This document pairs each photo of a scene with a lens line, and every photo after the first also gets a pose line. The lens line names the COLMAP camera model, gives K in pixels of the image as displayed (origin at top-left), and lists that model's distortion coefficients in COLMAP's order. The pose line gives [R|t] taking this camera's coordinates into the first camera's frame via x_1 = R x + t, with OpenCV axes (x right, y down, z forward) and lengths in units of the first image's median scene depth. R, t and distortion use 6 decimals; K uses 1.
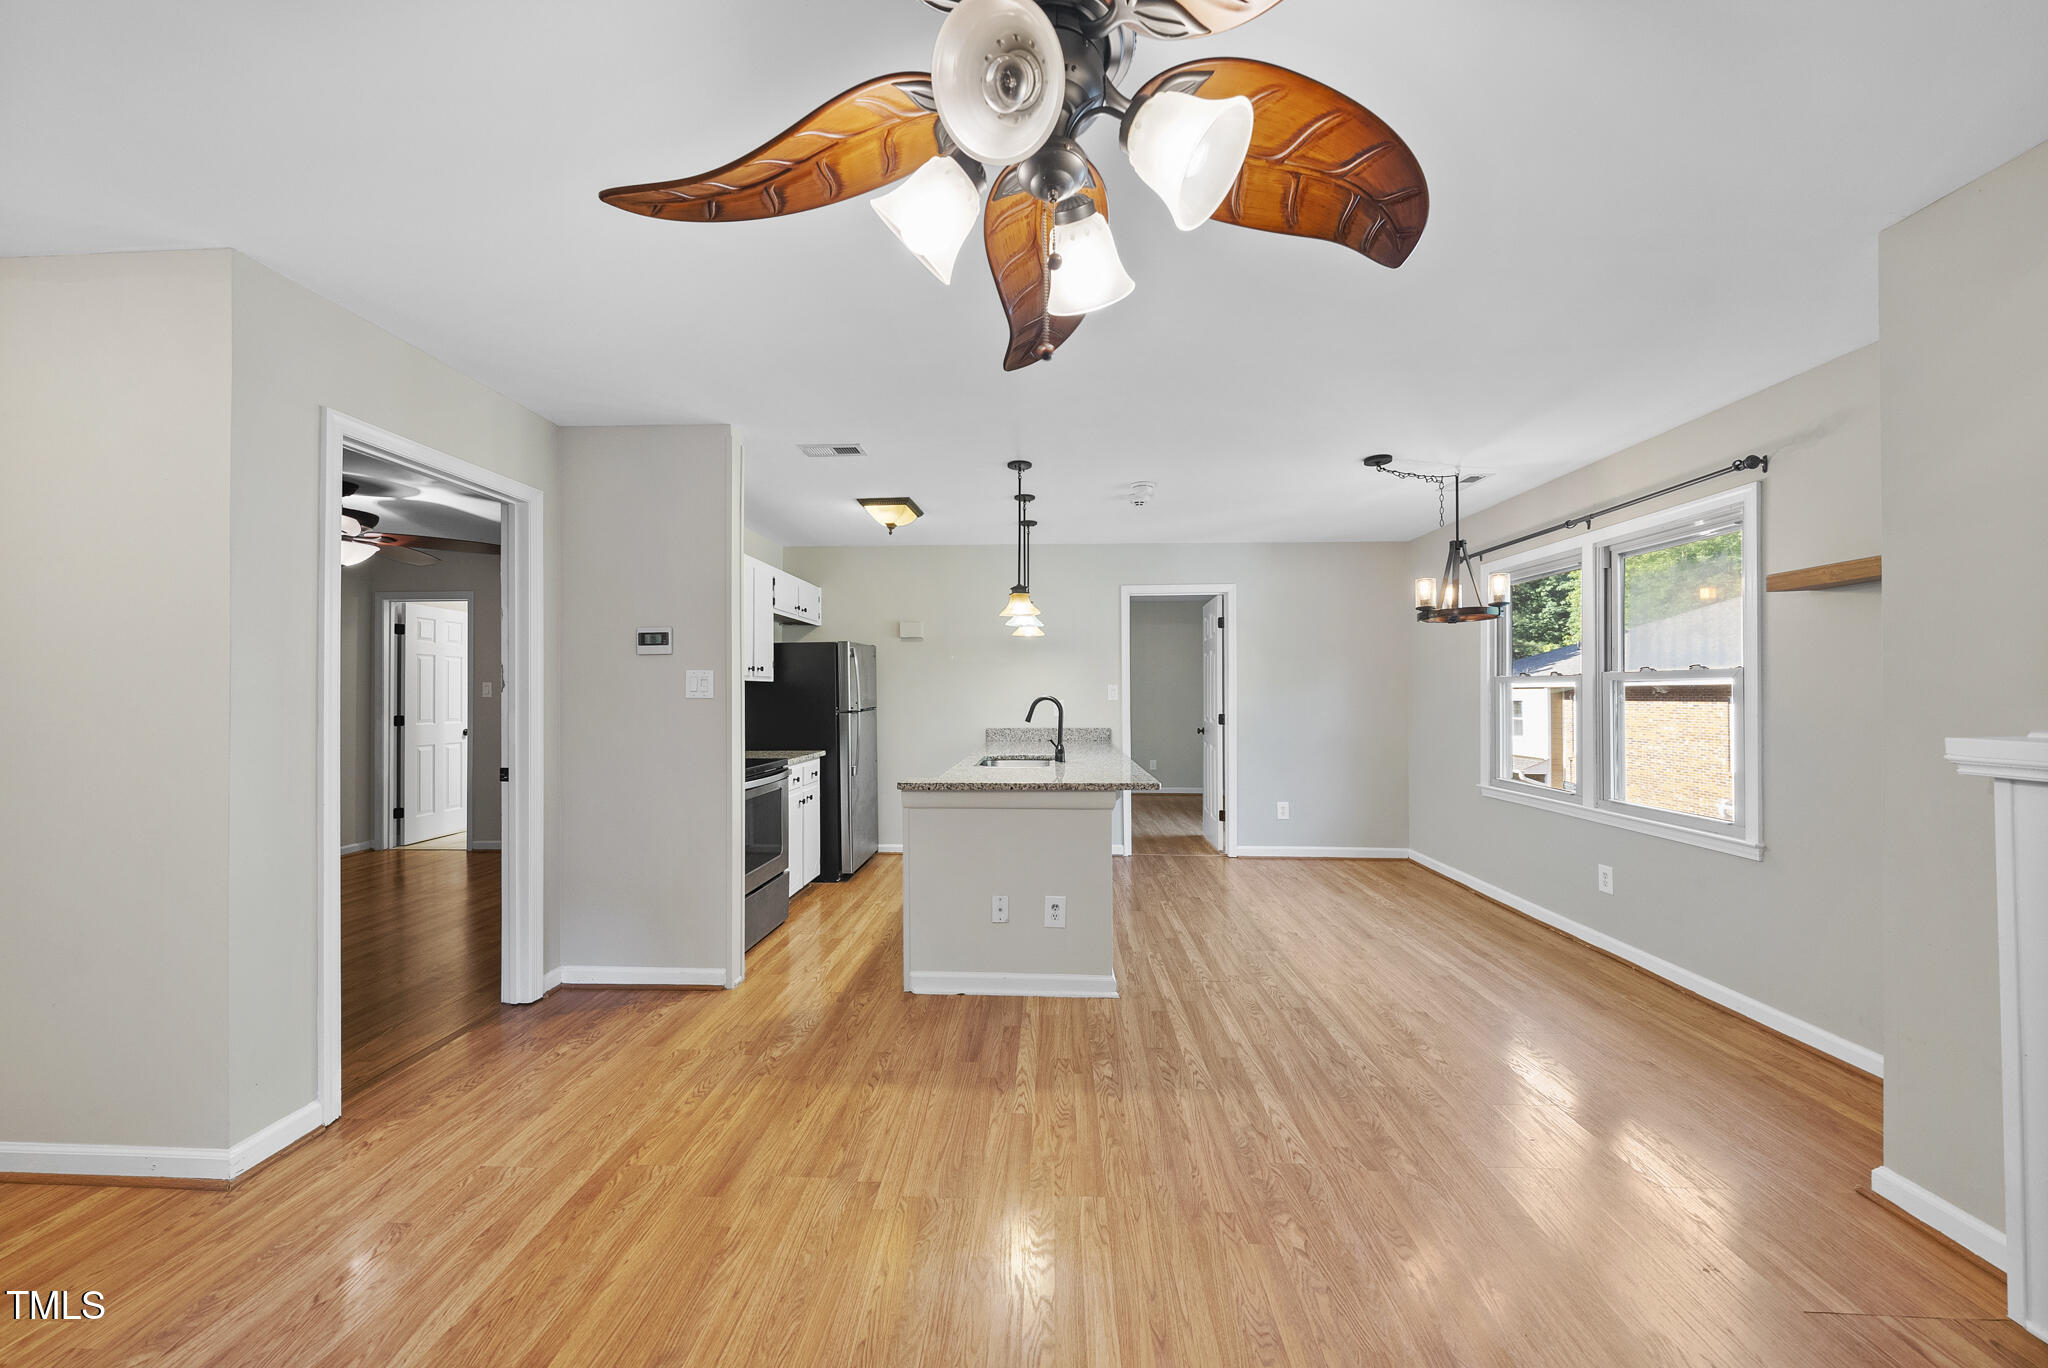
lens RADIAL K [[706.9, 0, 1032.2], [0, 706.9, 687.8], [0, 0, 1]] dist [0.003157, -0.000827]
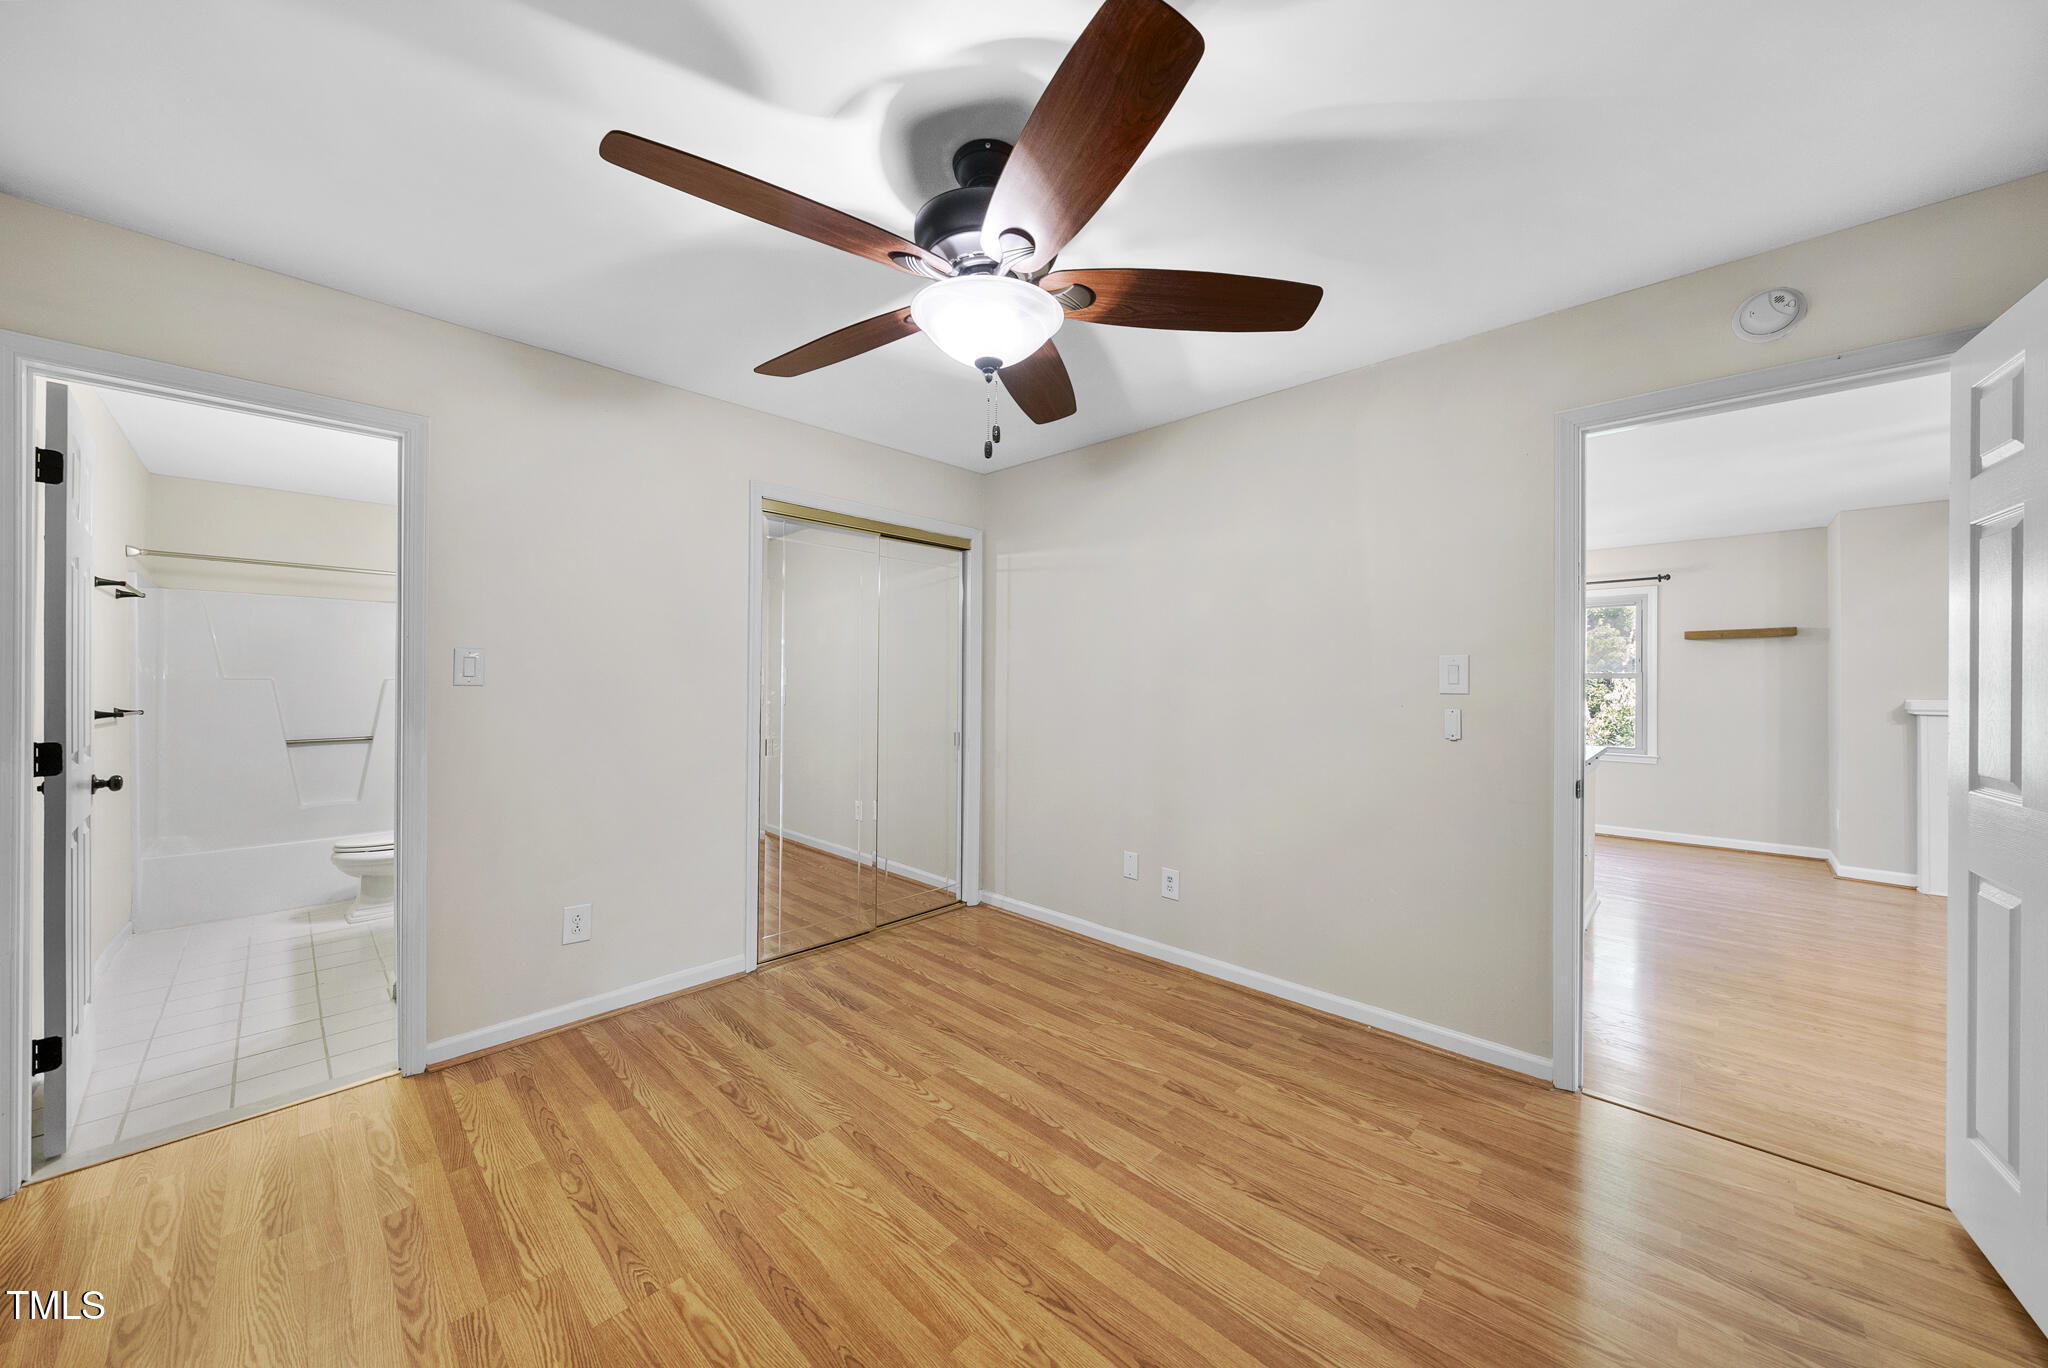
lens RADIAL K [[706.9, 0, 1052.2], [0, 706.9, 682.0], [0, 0, 1]] dist [0.003157, -0.000827]
pose [[0.654844, 0.006155, 0.755739, -1.107170], [-0.010851, 0.999940, 0.001259, 0.009754], [-0.755686, -0.009025, 0.654872, 0.612153]]
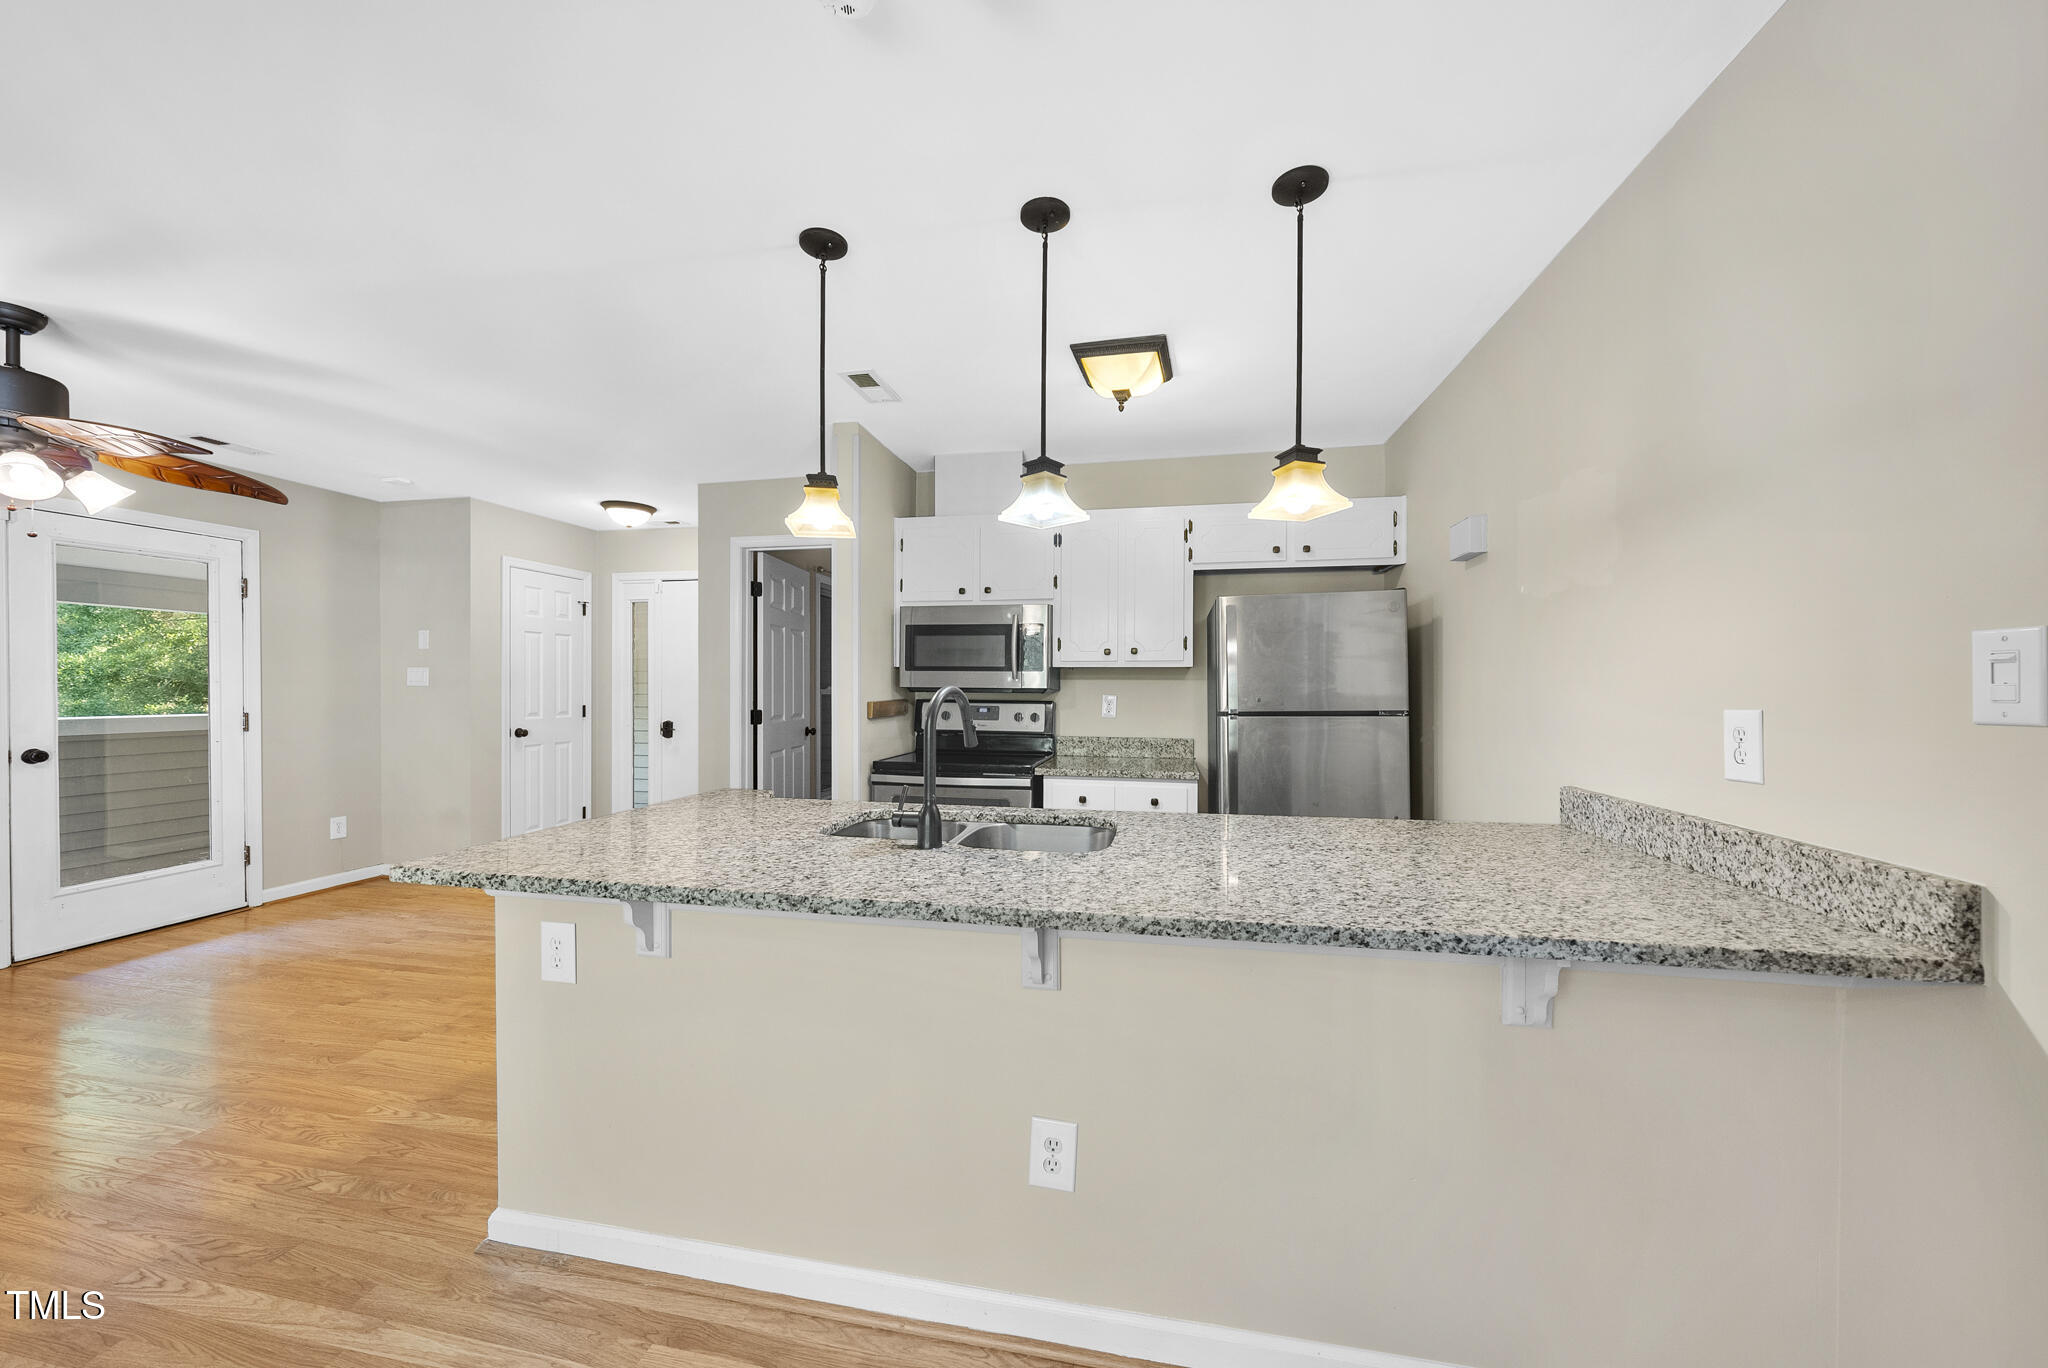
lens RADIAL K [[706.9, 0, 1017.1], [0, 706.9, 691.1], [0, 0, 1]] dist [0.003157, -0.000827]
pose [[-0.166908, 0.009350, -0.985928, 0.391054], [0.005802, 0.999947, 0.008500, 0.009573], [0.985955, -0.004301, -0.166953, 1.009149]]
